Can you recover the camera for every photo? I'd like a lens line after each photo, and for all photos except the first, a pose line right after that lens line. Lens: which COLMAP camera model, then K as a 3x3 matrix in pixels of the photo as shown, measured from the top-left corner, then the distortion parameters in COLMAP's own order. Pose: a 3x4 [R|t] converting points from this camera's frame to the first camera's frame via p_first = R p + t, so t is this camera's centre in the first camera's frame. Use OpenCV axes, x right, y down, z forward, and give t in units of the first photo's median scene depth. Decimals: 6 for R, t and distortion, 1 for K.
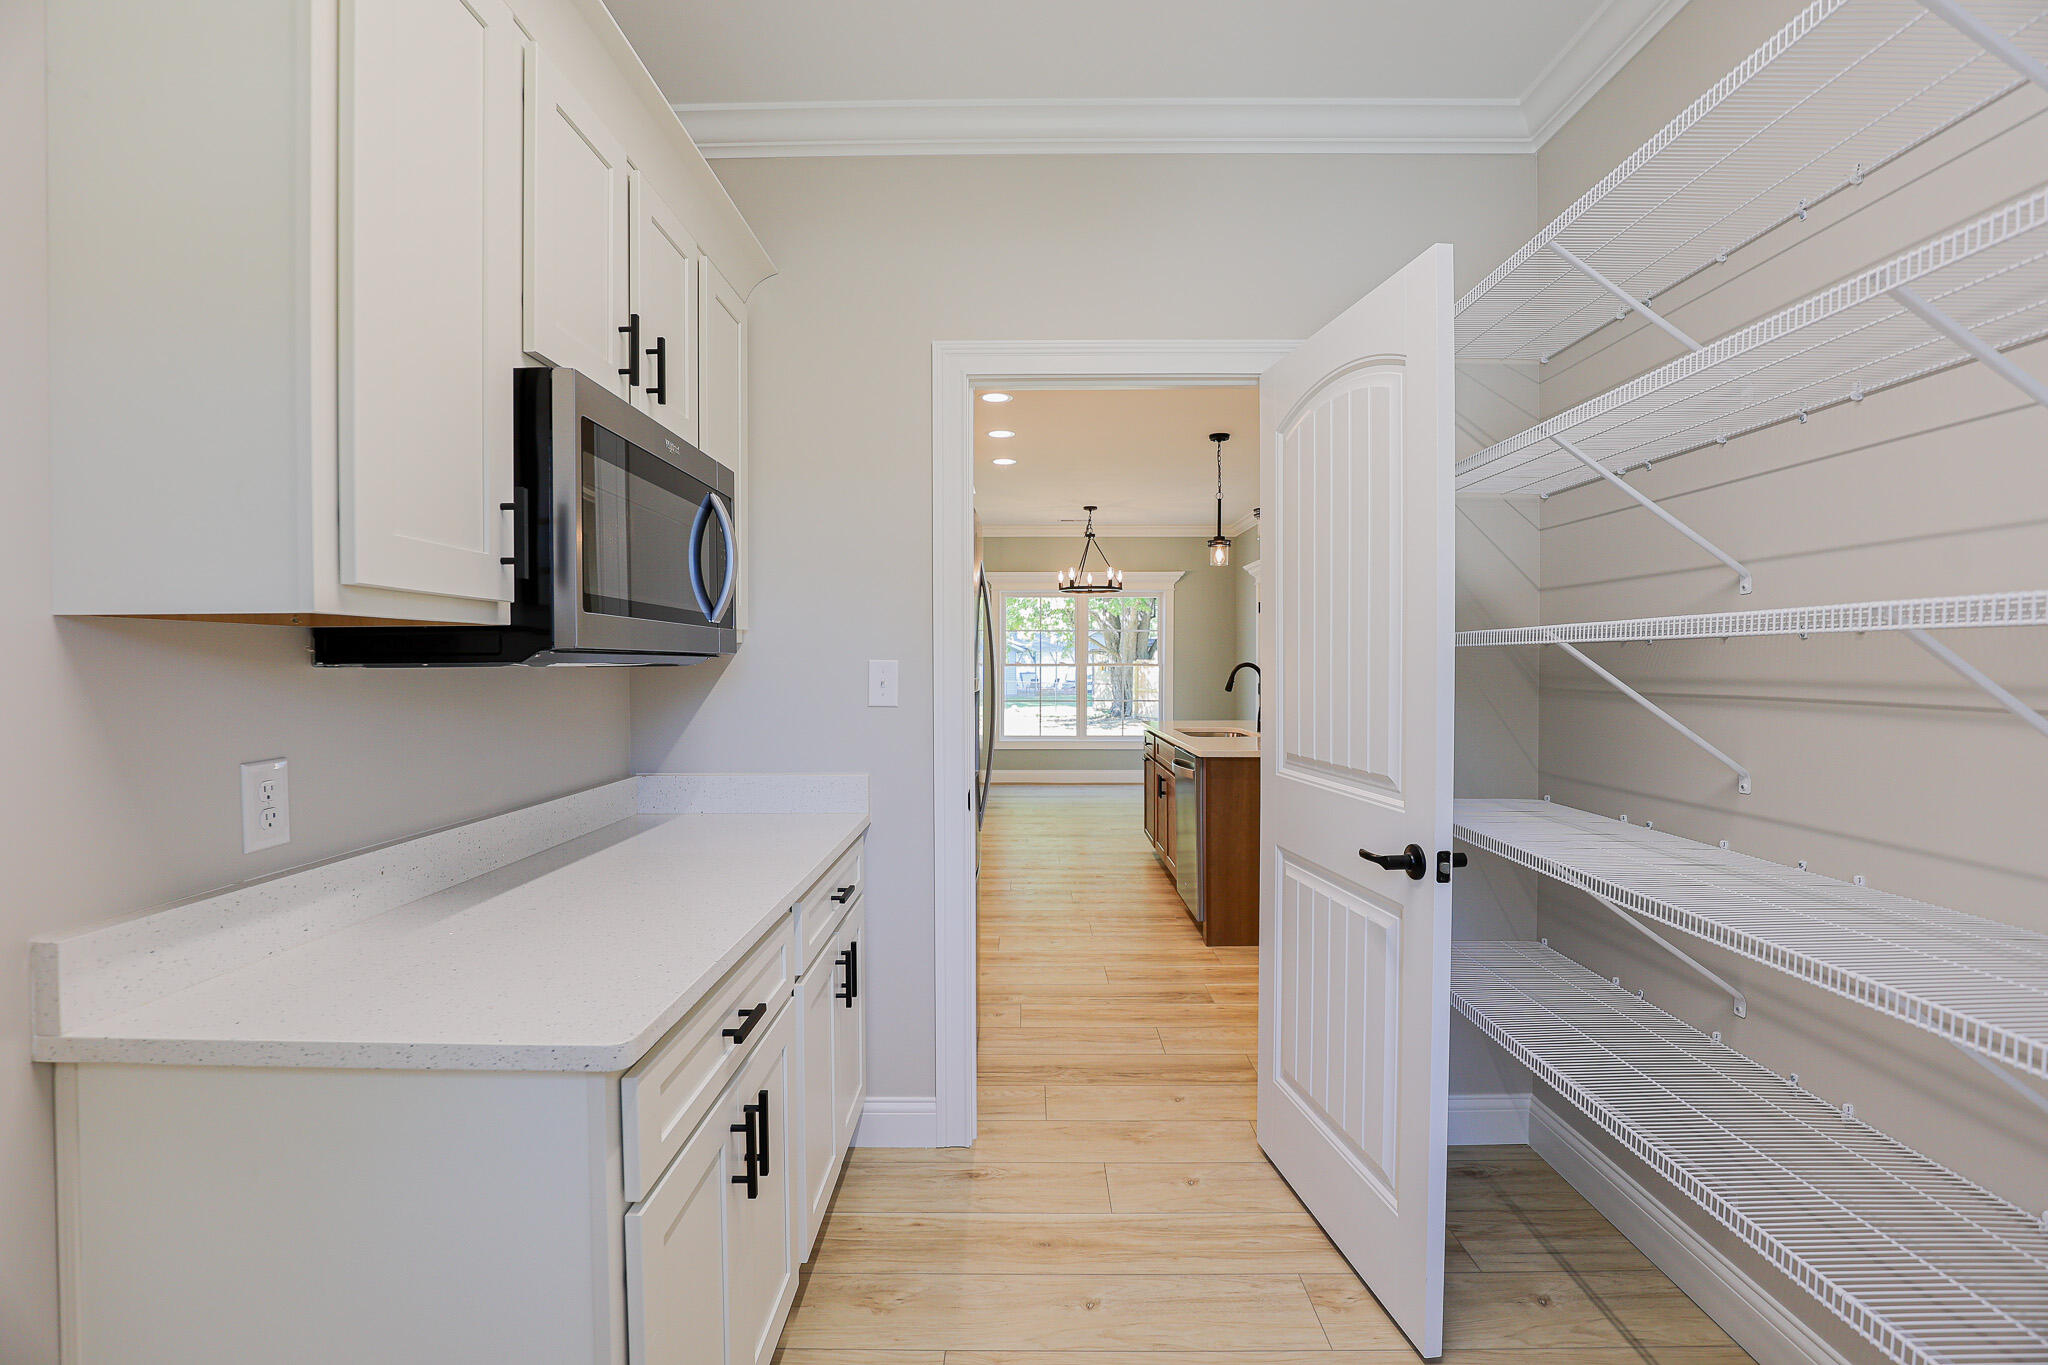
lens RADIAL K [[953.0, 0, 1017.3], [0, 953.0, 682.1], [0, 0, 1]] dist [-0.032161, 0.006392]
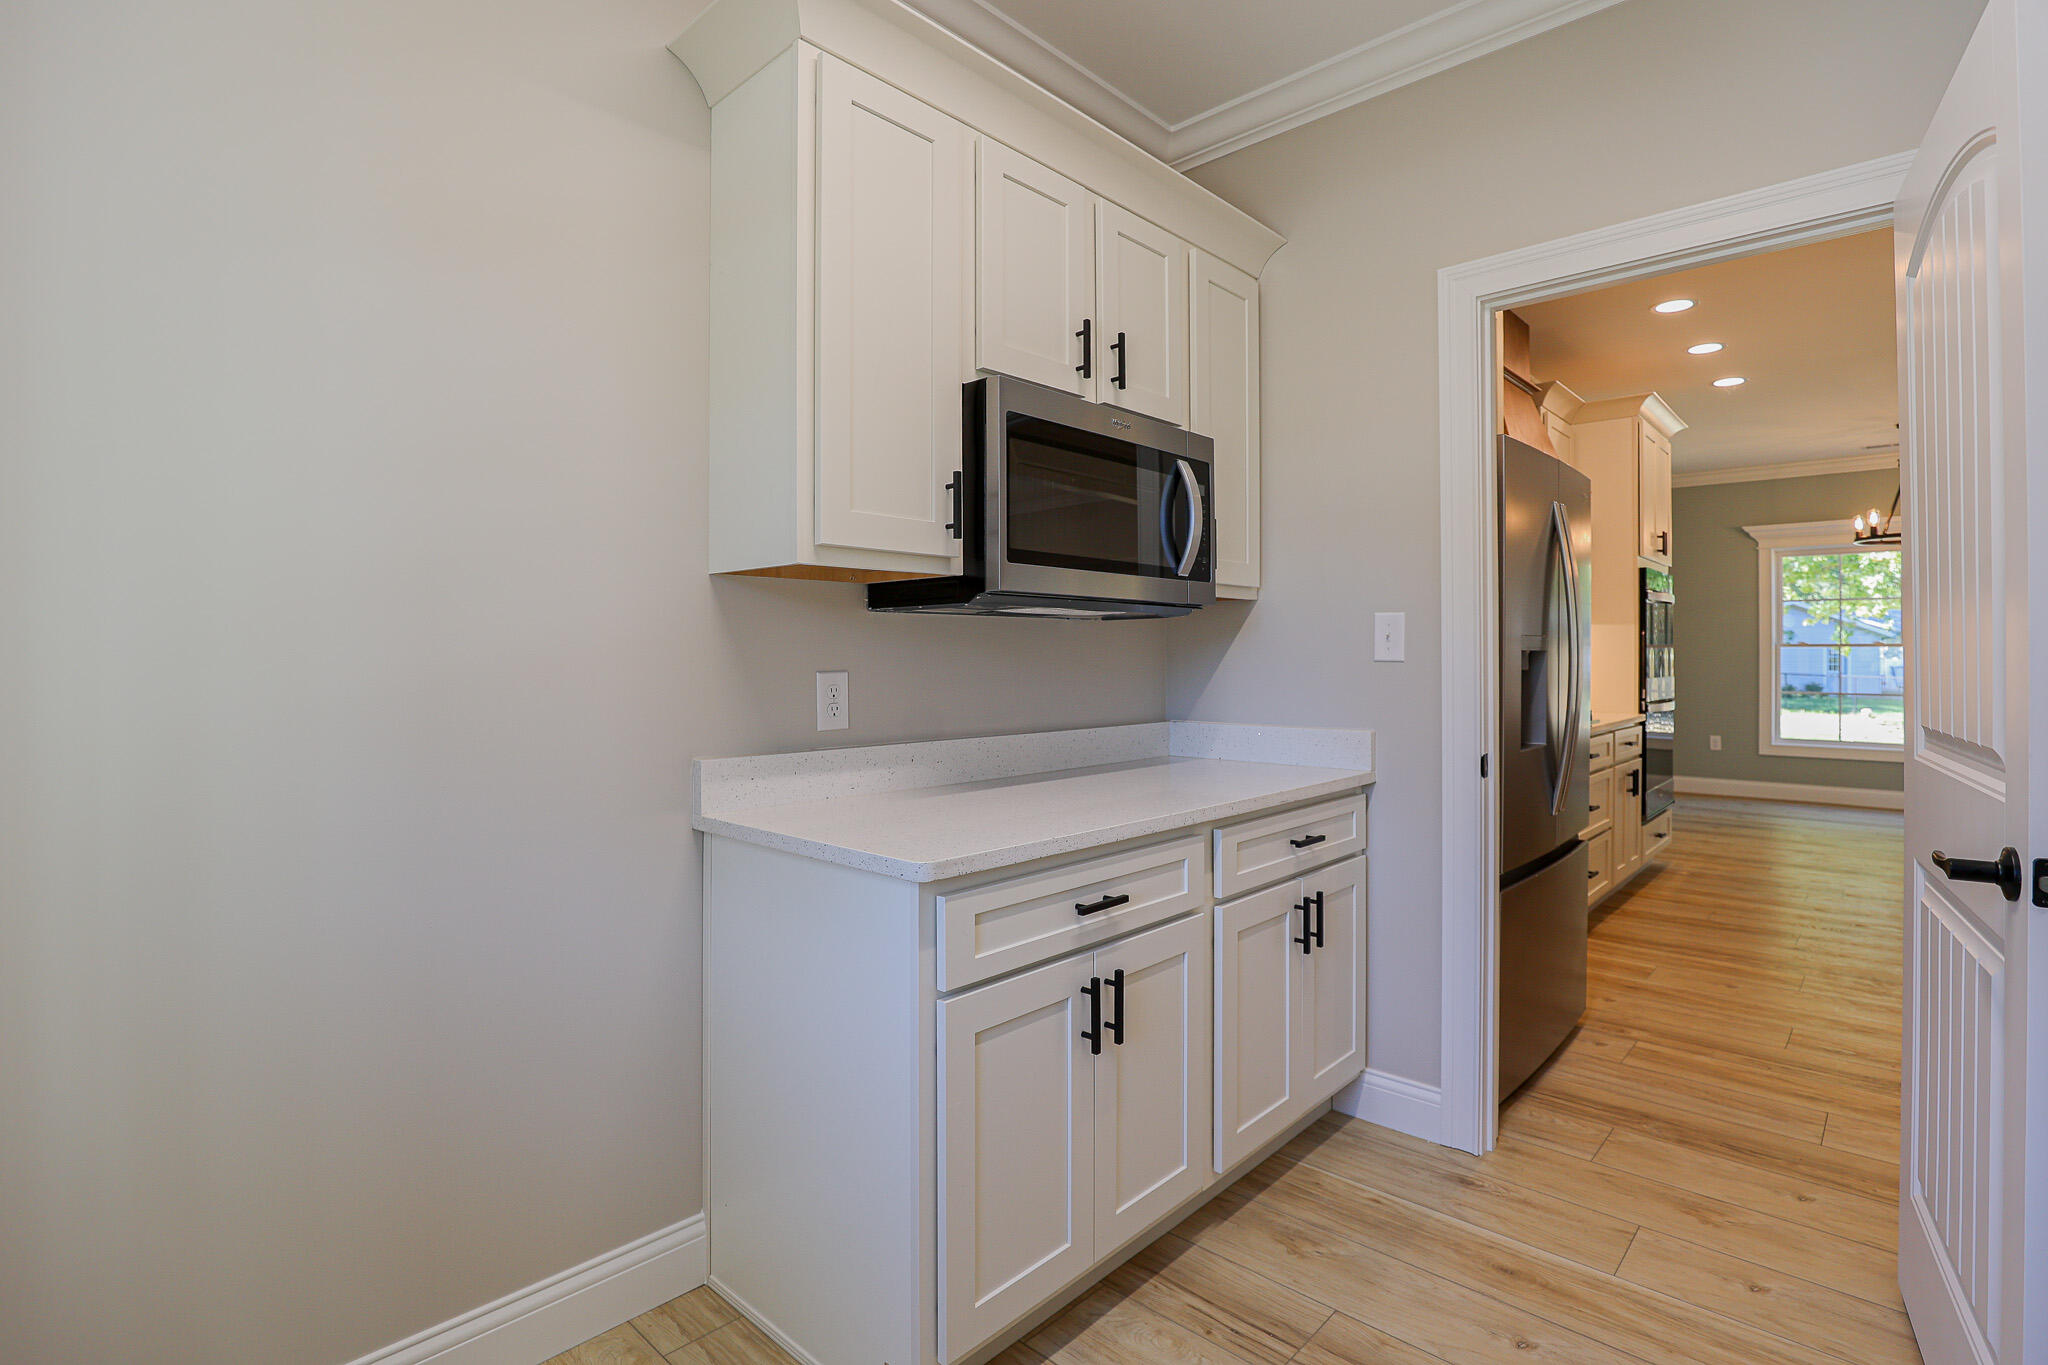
lens RADIAL K [[993.4, 0, 1012.8], [0, 993.4, 653.3], [0, 0, 1]] dist [-0.022828, 0.000743]
pose [[0.733350, 0.000202, -0.679851, 0.310067], [-0.015286, 0.999752, -0.016192, 0.047144], [0.679680, 0.022267, 0.733171, 0.013583]]
